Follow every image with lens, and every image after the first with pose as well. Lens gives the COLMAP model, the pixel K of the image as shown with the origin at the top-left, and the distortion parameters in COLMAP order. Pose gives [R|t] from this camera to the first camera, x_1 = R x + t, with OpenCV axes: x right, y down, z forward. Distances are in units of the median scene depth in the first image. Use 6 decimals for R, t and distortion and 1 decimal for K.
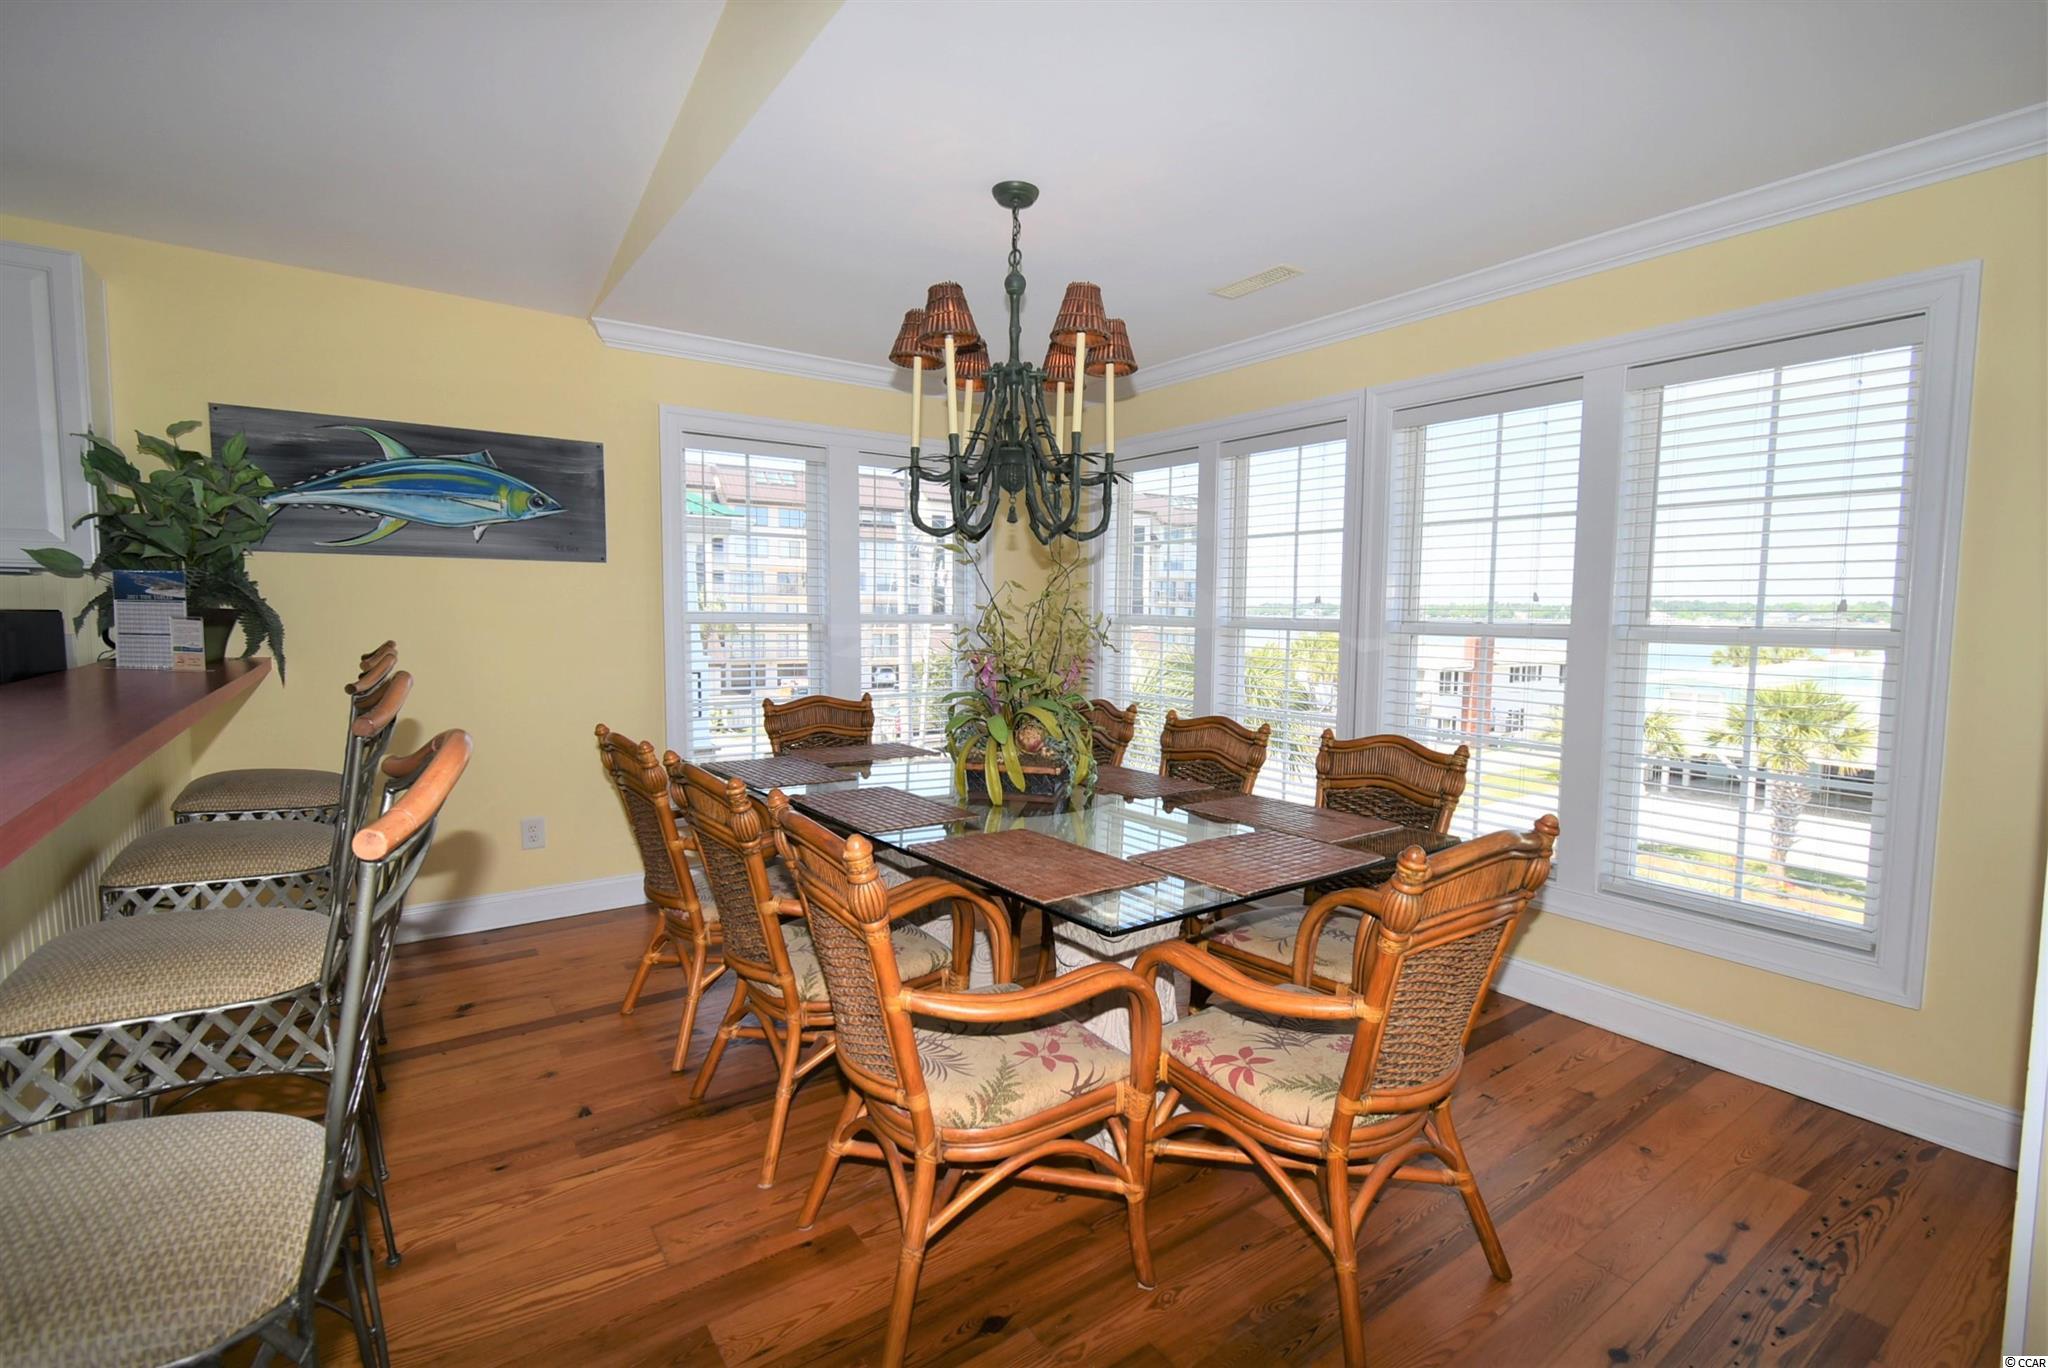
lens RADIAL K [[925.7, 0, 1030.4], [0, 925.7, 679.5], [0, 0, 1]] dist [0.014325, -0.008762]
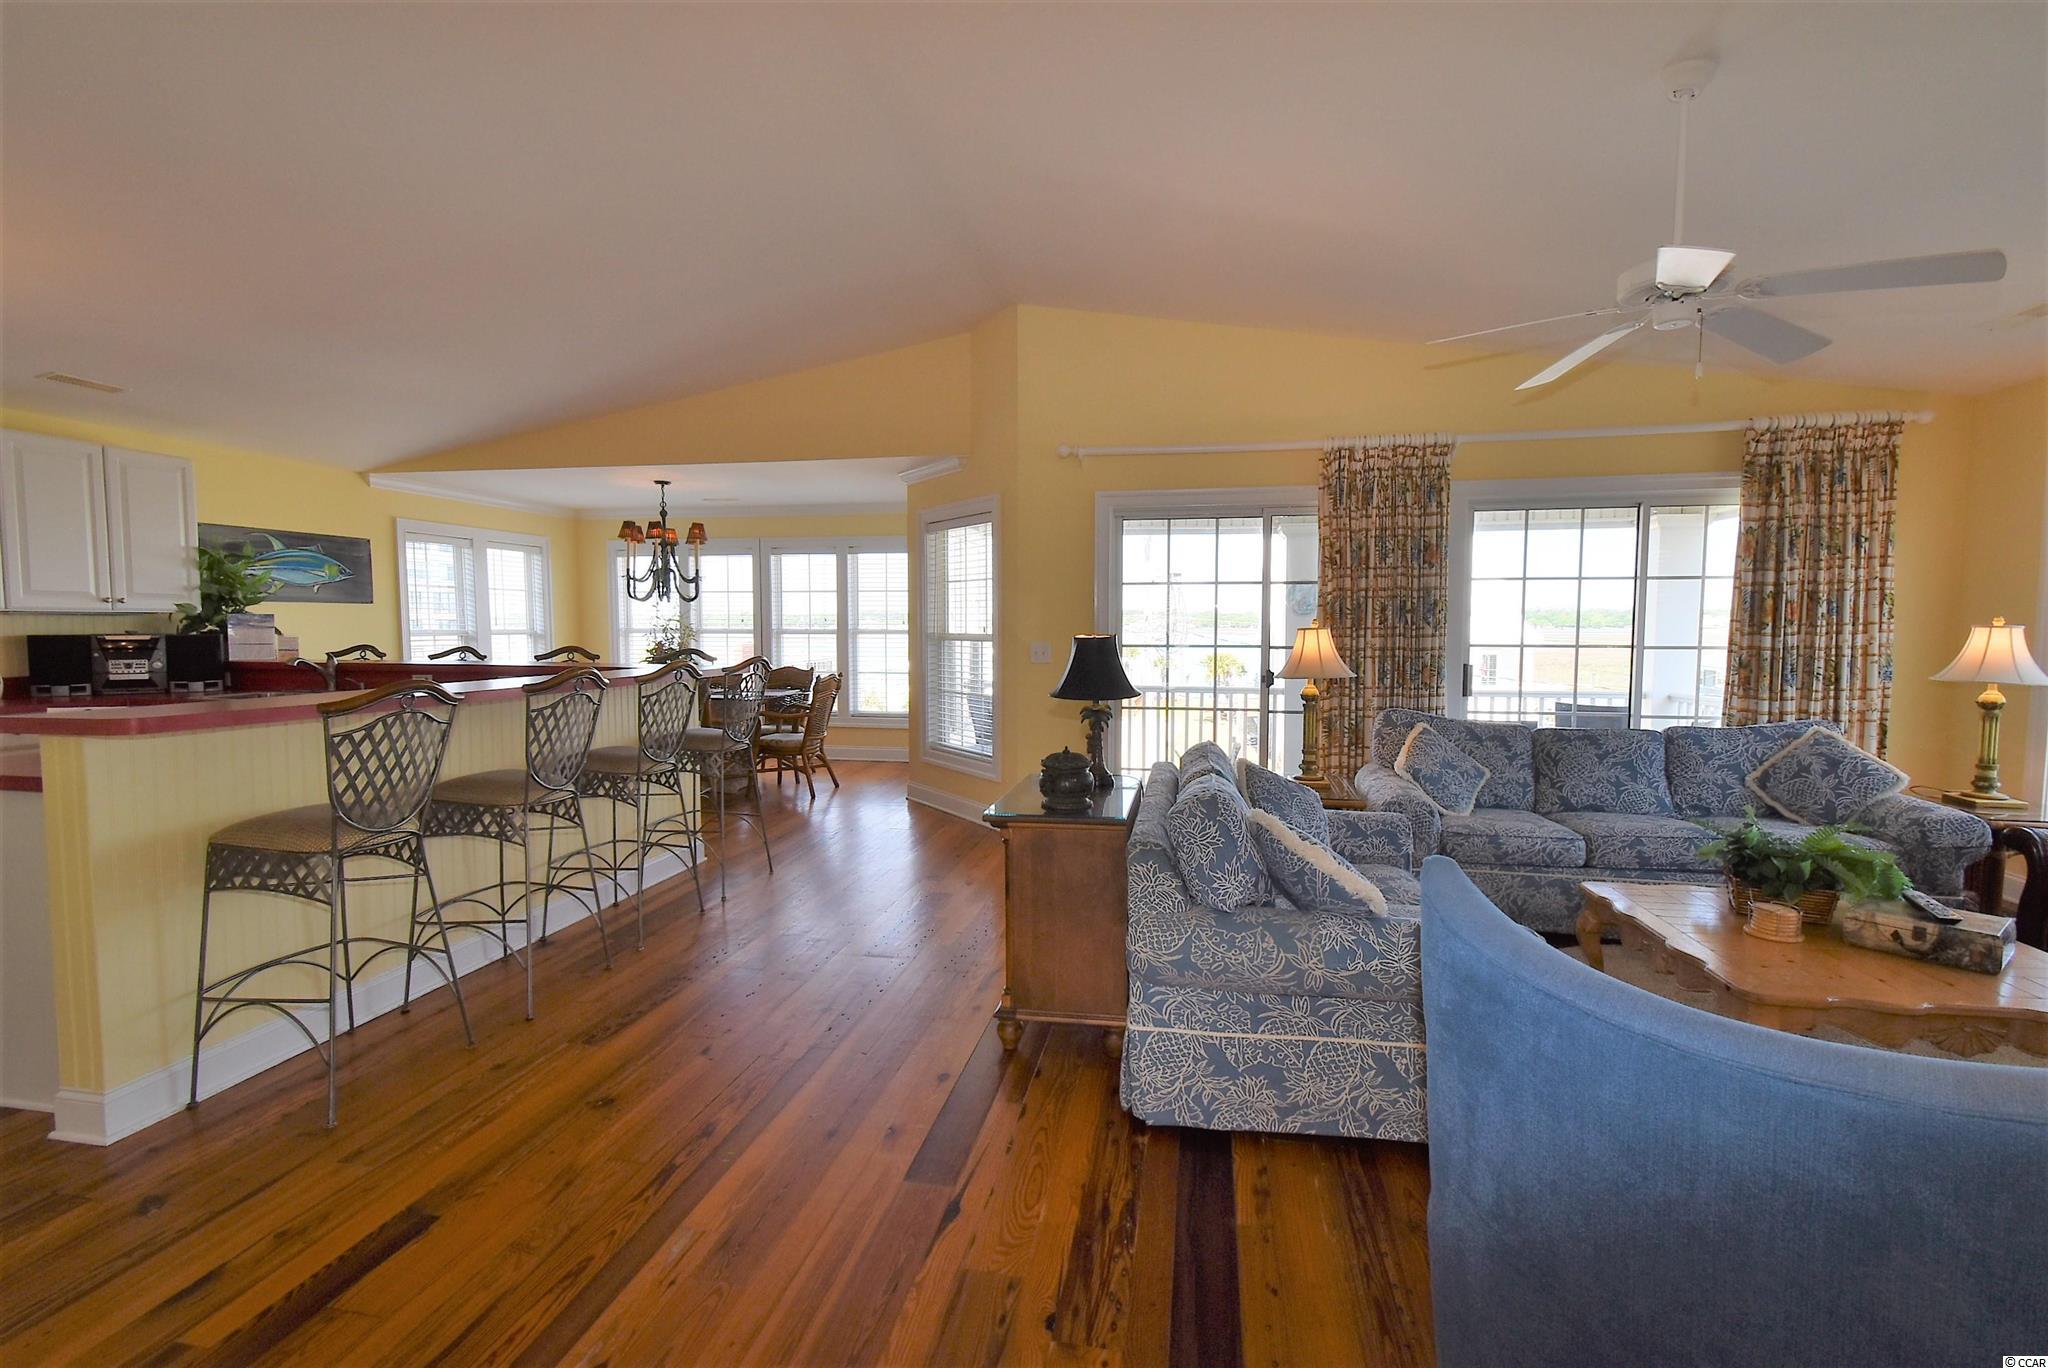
lens RADIAL K [[907.4, 0, 1036.8], [0, 907.4, 676.5], [0, 0, 1]] dist [0.003249, -0.000031]
pose [[0.719593, -0.052328, 0.692422, -1.124664], [0.059765, 0.998124, 0.013320, 0.106106], [-0.691820, 0.031798, 0.721370, -1.758519]]
